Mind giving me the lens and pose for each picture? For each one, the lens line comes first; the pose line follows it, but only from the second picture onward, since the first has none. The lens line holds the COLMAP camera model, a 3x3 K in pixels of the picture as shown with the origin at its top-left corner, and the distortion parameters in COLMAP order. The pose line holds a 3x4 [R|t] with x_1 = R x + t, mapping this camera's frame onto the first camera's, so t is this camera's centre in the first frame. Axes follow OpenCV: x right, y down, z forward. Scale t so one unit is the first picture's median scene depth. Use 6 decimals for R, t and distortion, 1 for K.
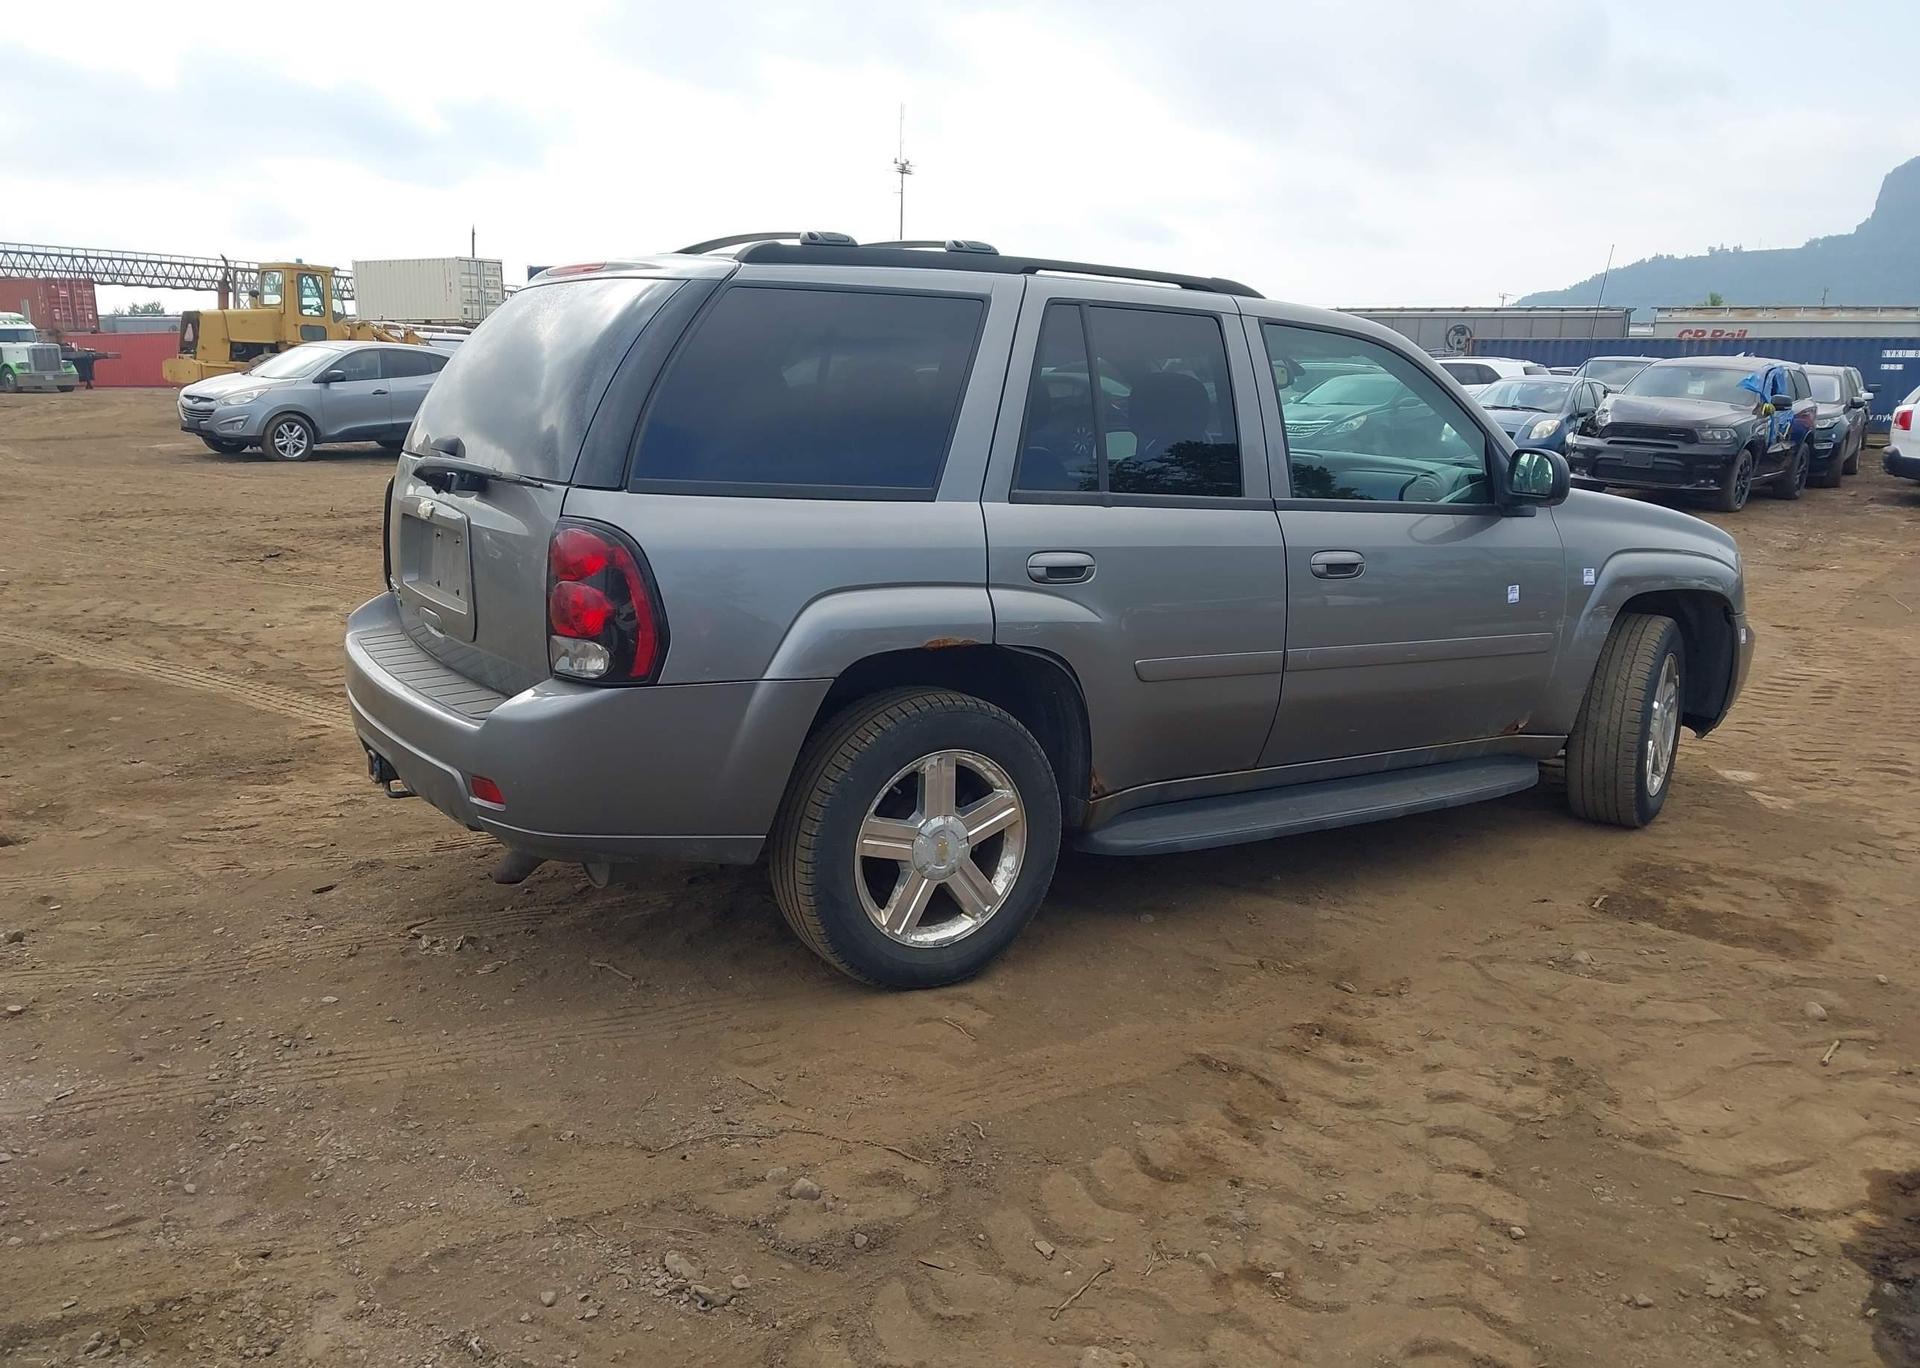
lens RADIAL K [[1525.4, 0, 962.9], [0, 1525.4, 695.7], [0, 0, 1]] dist [0.036275, -0.038611]
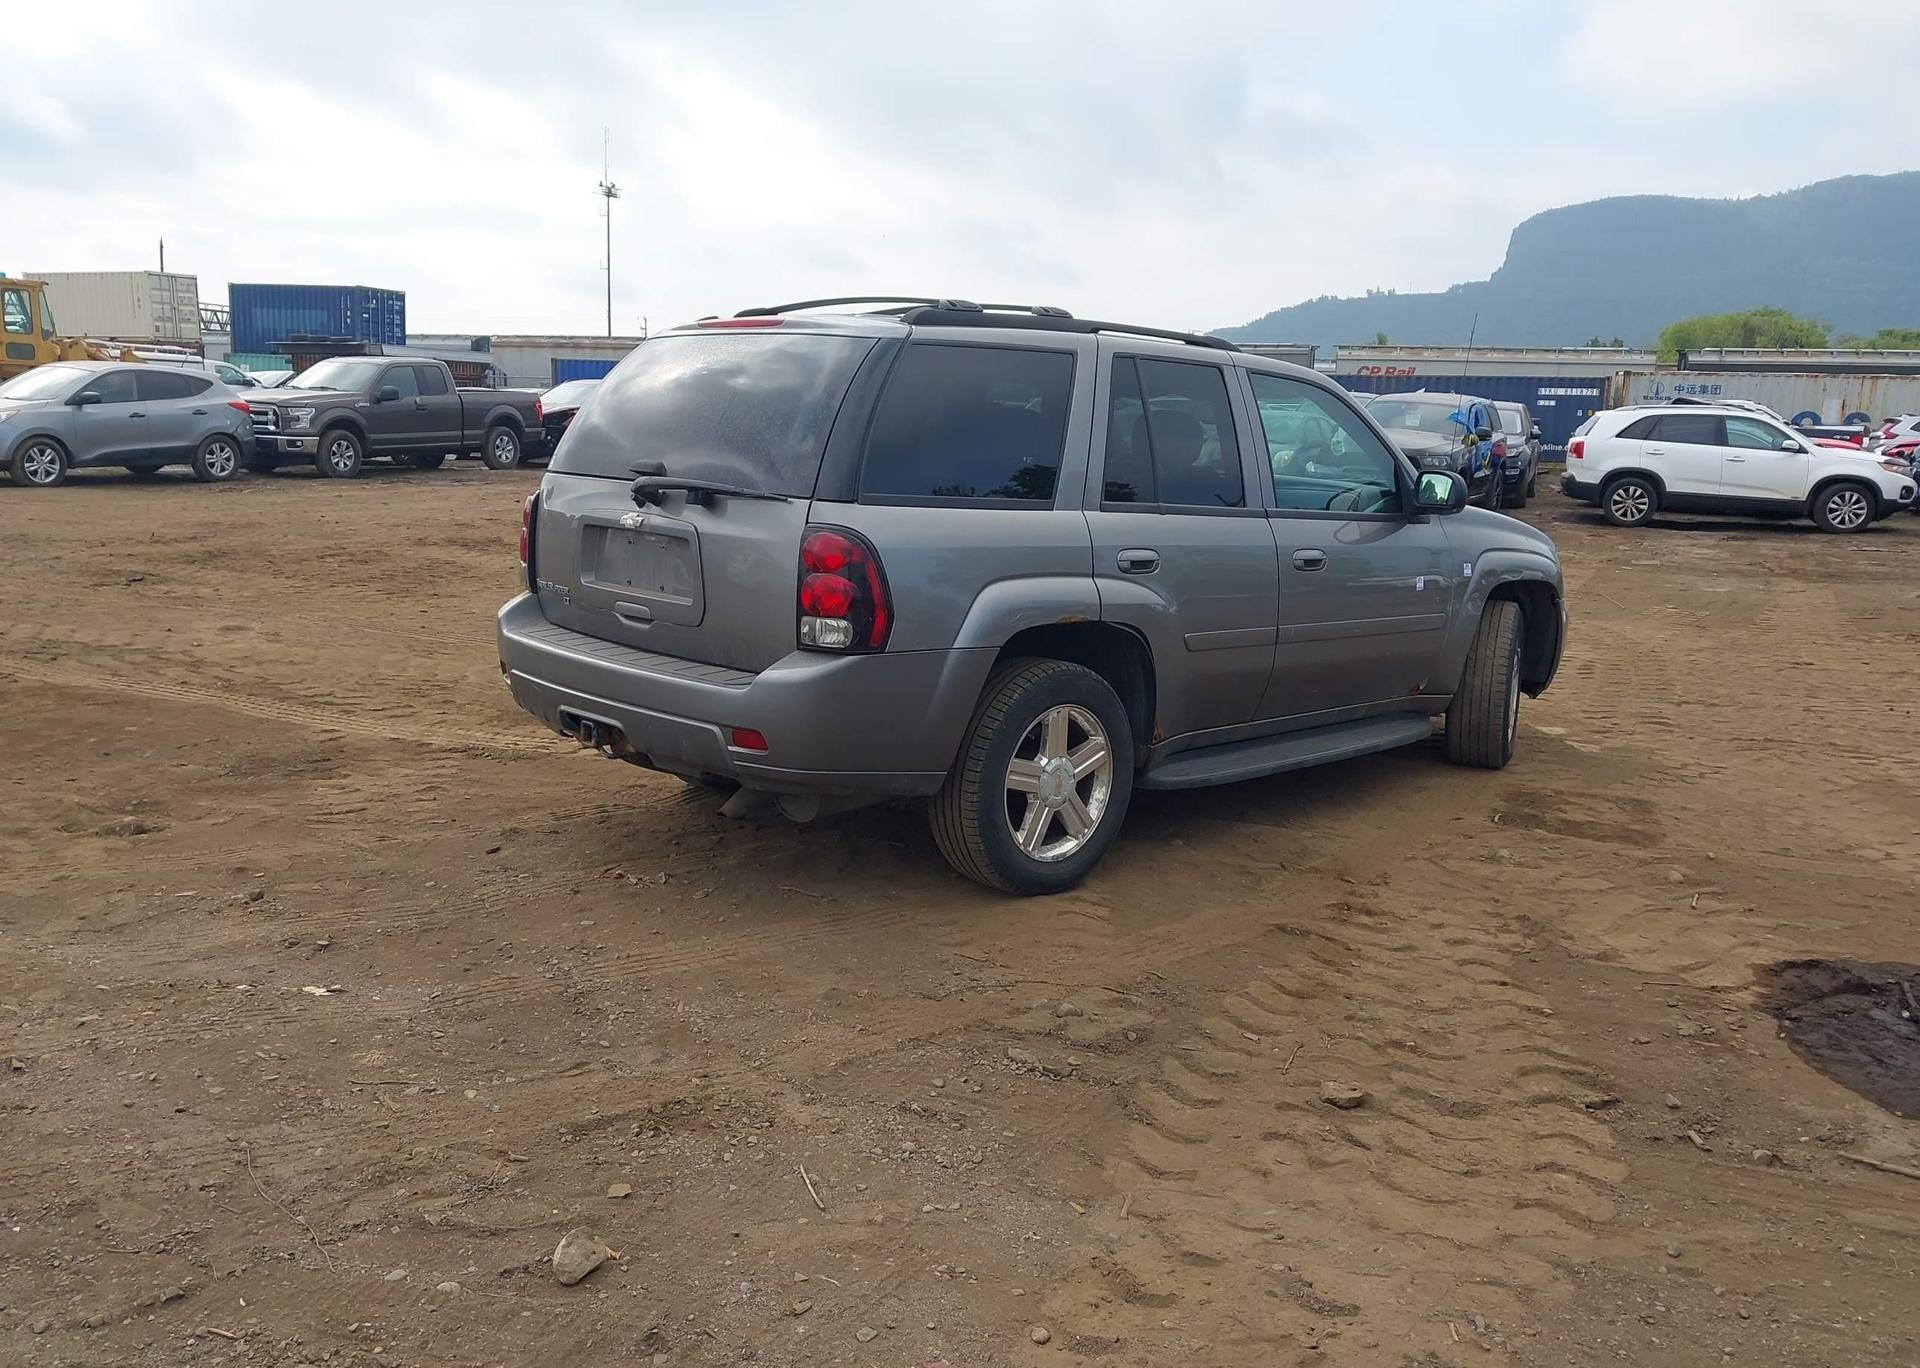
lens RADIAL K [[1525.4, 0, 962.4], [0, 1525.4, 691.1], [0, 0, 1]] dist [0.036275, -0.038611]
pose [[0.982113, -0.026918, 0.186356, -0.301014], [0.030588, 0.999390, -0.016847, 0.039051], [-0.185789, 0.022246, 0.982338, -0.218109]]
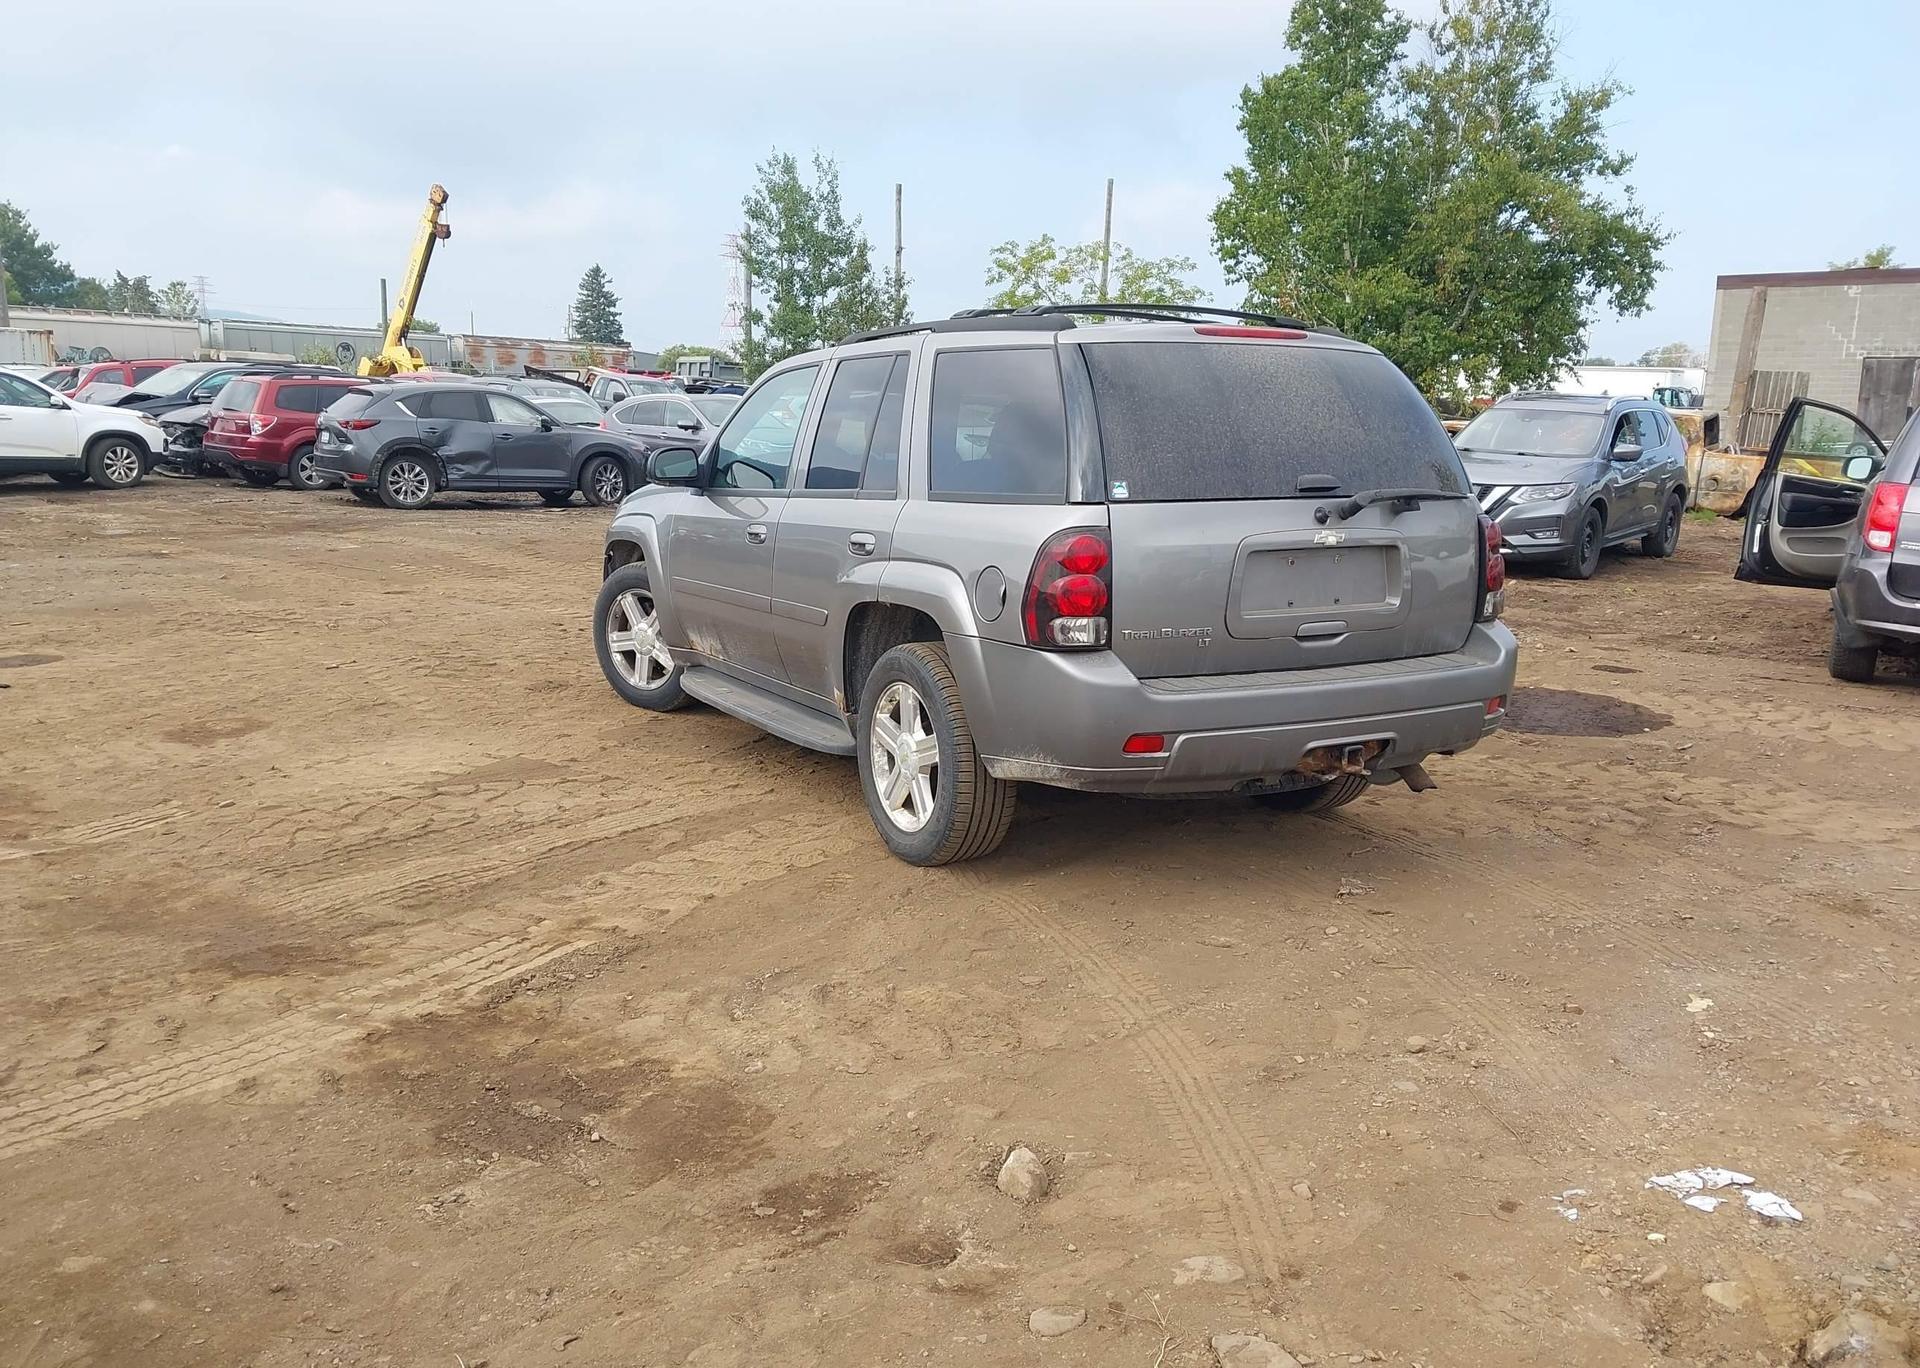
lens RADIAL K [[1525.4, 0, 961.5], [0, 1525.4, 678.6], [0, 0, 1]] dist [0.036275, -0.038611]
pose [[0.062829, -0.192716, 0.979241, -1.443320], [0.185708, 0.966301, 0.178255, -0.260471], [-0.980594, 0.170654, 0.096500, 1.098720]]
